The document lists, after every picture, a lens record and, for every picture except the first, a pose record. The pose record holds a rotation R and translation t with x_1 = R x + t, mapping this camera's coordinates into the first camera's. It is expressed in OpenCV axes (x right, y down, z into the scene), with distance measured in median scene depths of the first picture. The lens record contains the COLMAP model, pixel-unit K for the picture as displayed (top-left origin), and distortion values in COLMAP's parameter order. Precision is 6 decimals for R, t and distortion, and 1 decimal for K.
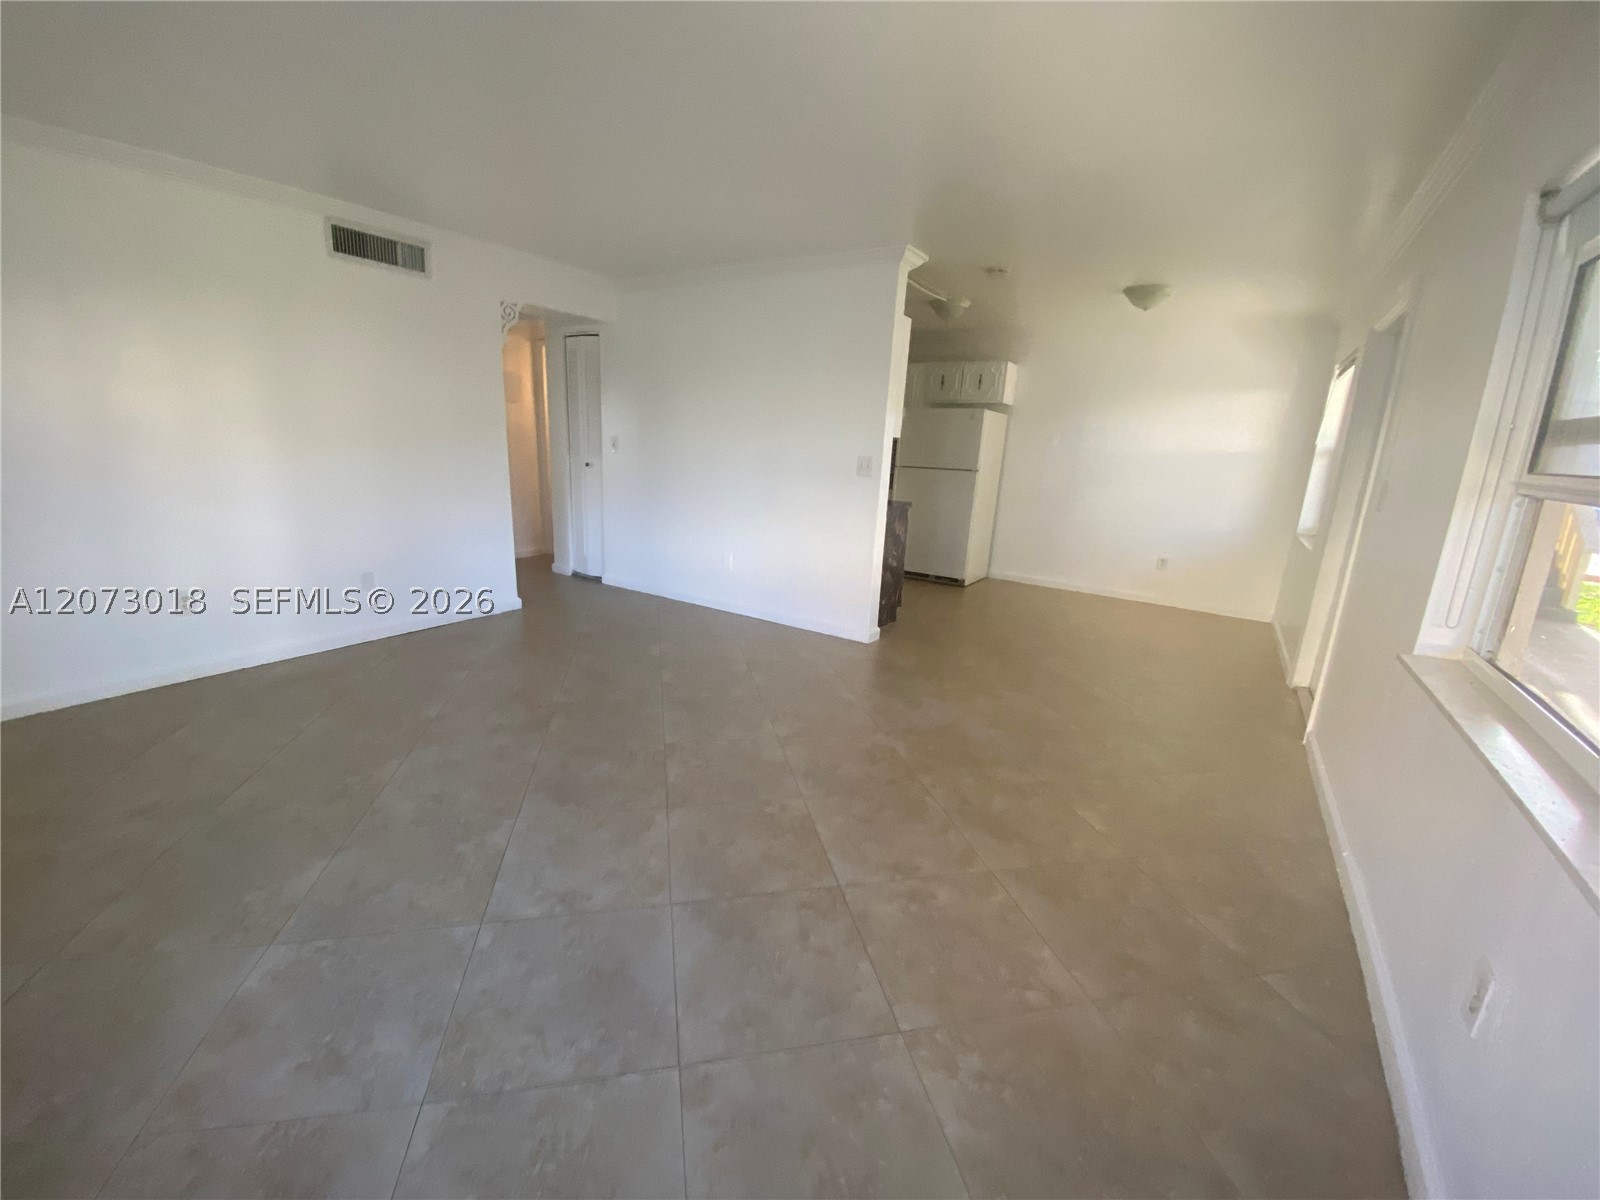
lens RADIAL K [[651.8, 0, 796.4], [0, 651.8, 603.1], [0, 0, 1]] dist [0.051741, -0.032703]
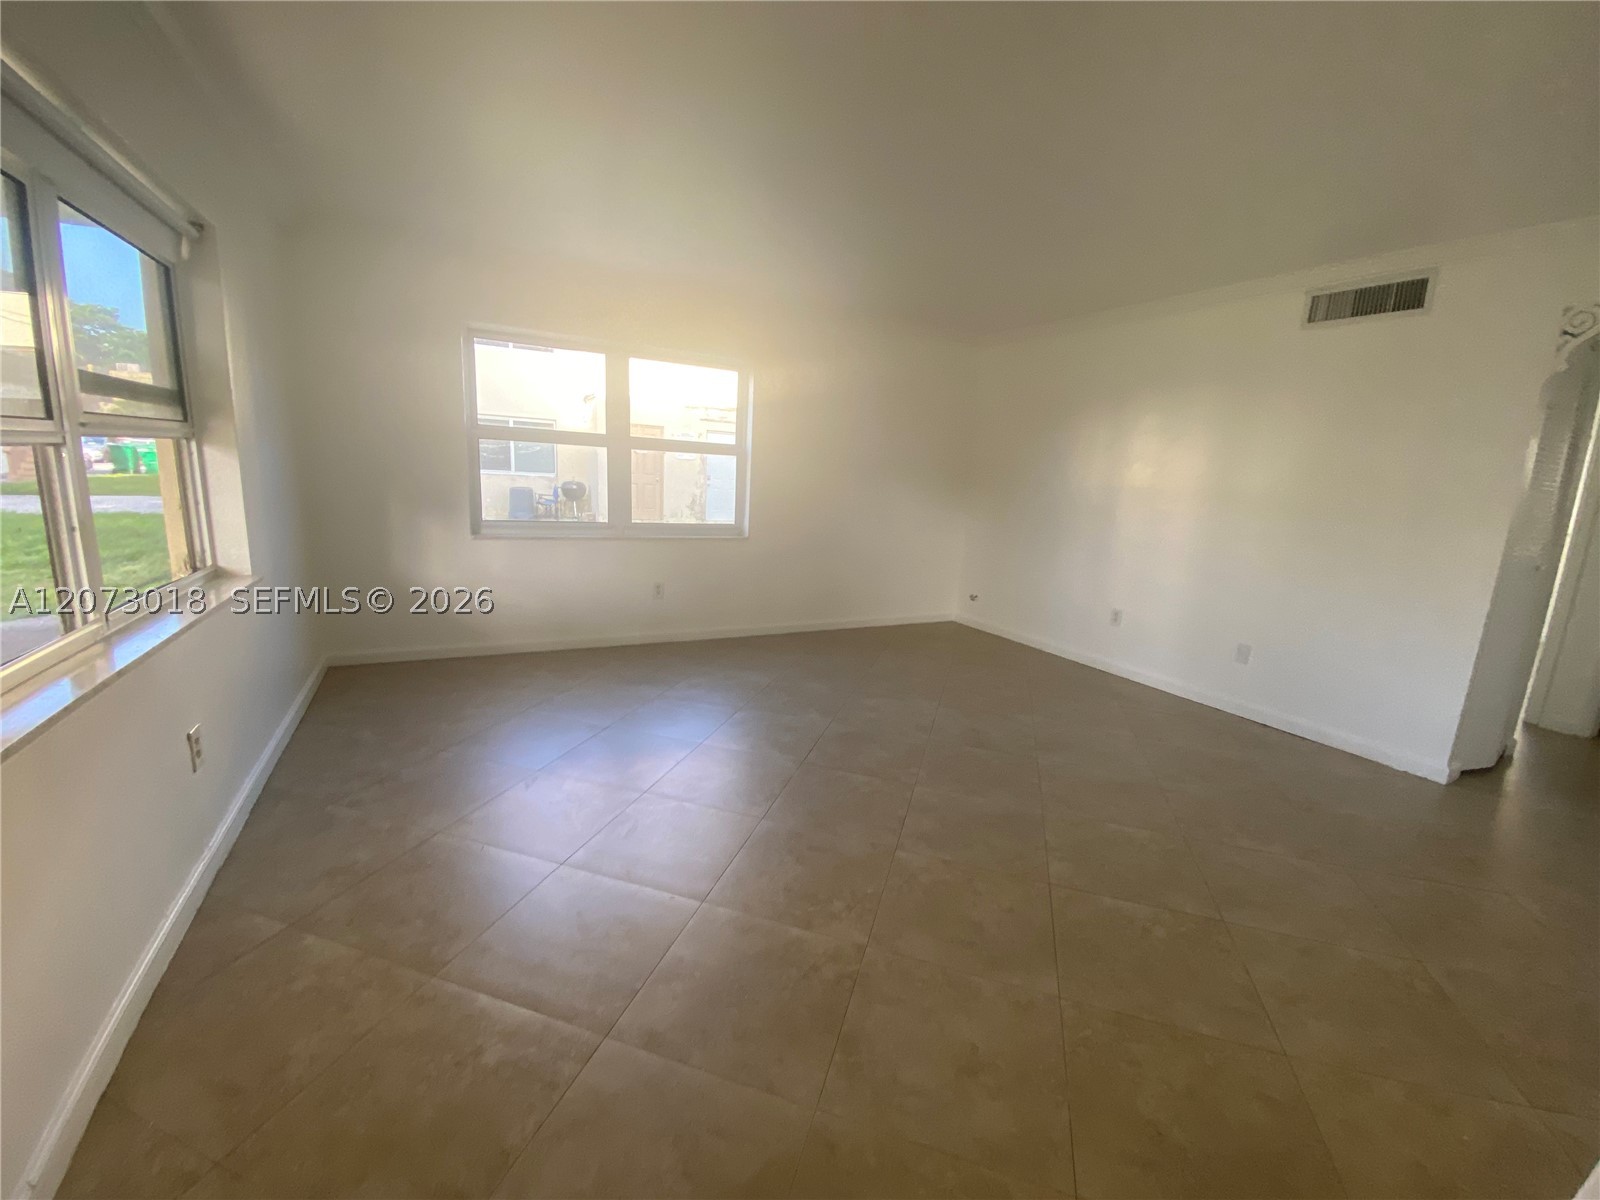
lens RADIAL K [[651.8, 0, 796.4], [0, 651.8, 603.1], [0, 0, 1]] dist [0.051741, -0.032703]
pose [[-0.512979, 0.102987, -0.852201, 0.484632], [-0.279866, 0.918465, 0.279459, -0.180649], [0.811497, 0.381859, -0.442331, 0.830321]]
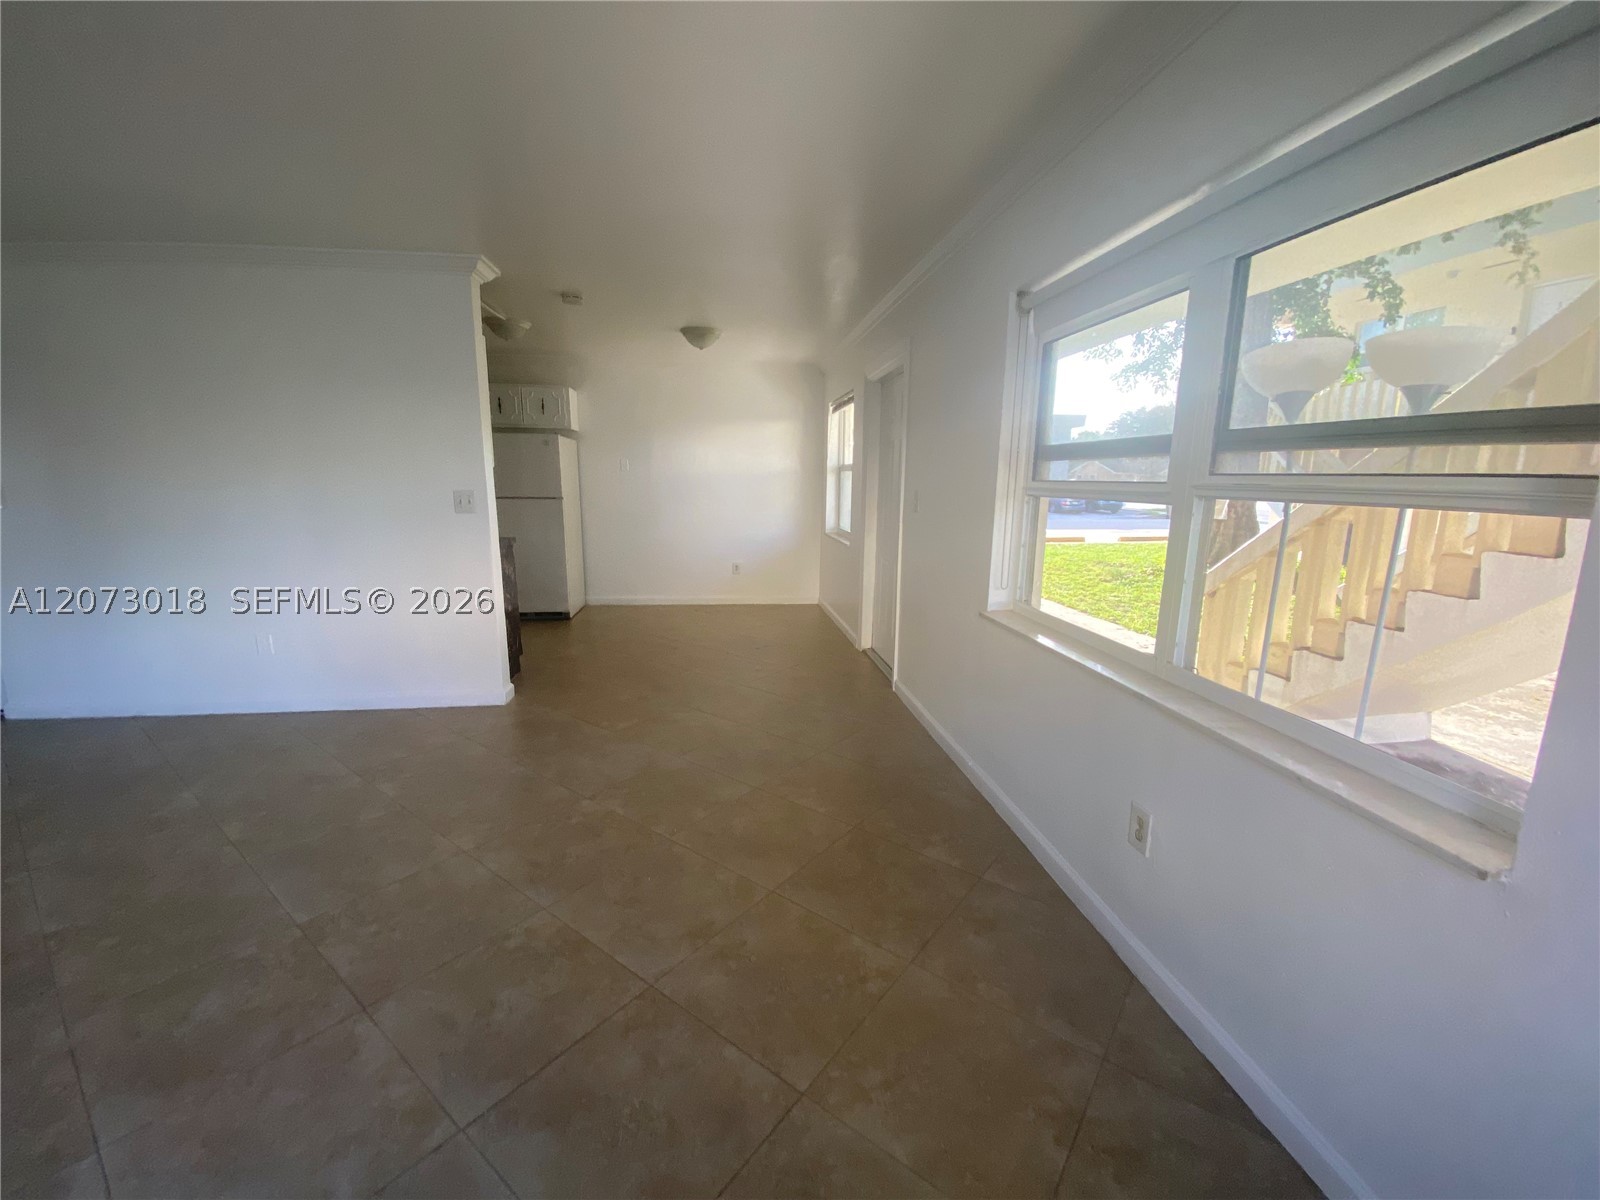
lens RADIAL K [[651.8, 0, 796.4], [0, 651.8, 603.1], [0, 0, 1]] dist [0.051741, -0.032703]
pose [[0.769641, -0.166144, 0.616481, -0.122363], [0.185149, 0.982138, 0.033541, -0.031259], [-0.611042, 0.088326, 0.786655, 0.072816]]
